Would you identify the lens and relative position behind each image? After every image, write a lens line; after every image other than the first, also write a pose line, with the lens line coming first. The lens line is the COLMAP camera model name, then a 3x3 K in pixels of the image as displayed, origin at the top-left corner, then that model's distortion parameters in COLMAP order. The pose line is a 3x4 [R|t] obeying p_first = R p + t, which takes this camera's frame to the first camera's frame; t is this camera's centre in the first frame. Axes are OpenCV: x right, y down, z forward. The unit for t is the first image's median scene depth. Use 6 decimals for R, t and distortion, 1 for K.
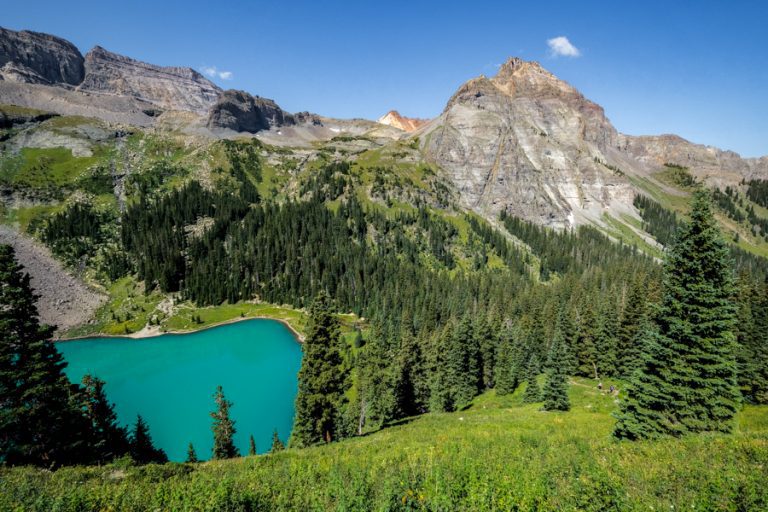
lens RADIAL K [[333.8, 0, 384.0], [0, 333.8, 256.0], [0, 0, 1]] dist [-0.003256, 0.000373]
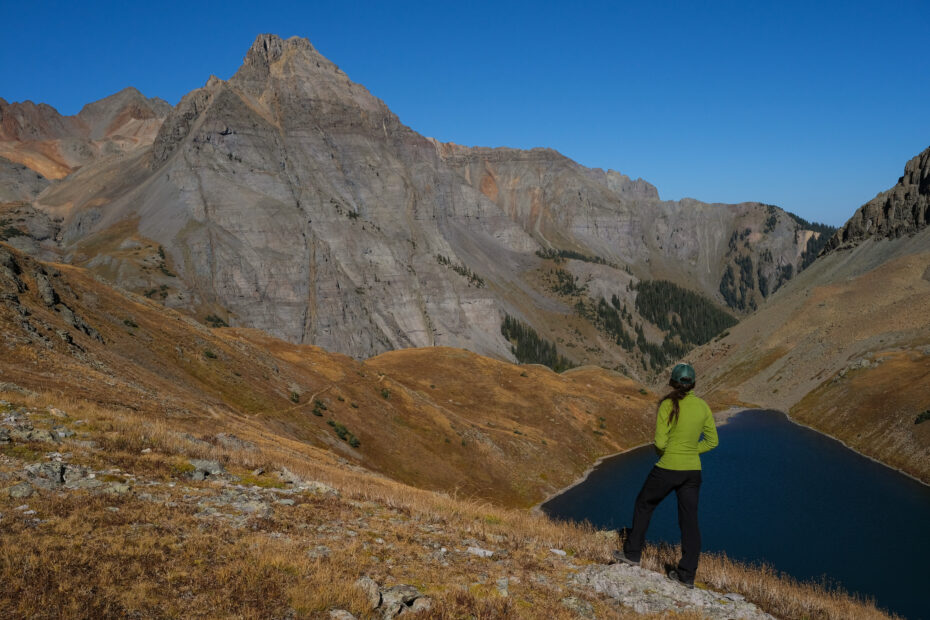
lens RADIAL K [[1122.2, 0, 465.0], [0, 1122.2, 310.0], [0, 0, 1]] dist [-0.036393, -0.006721]
pose [[0.825483, -0.066751, 0.560465, -0.459932], [0.133458, 0.987908, -0.078906, -0.041041], [-0.548421, 0.139934, 0.824410, -0.667172]]
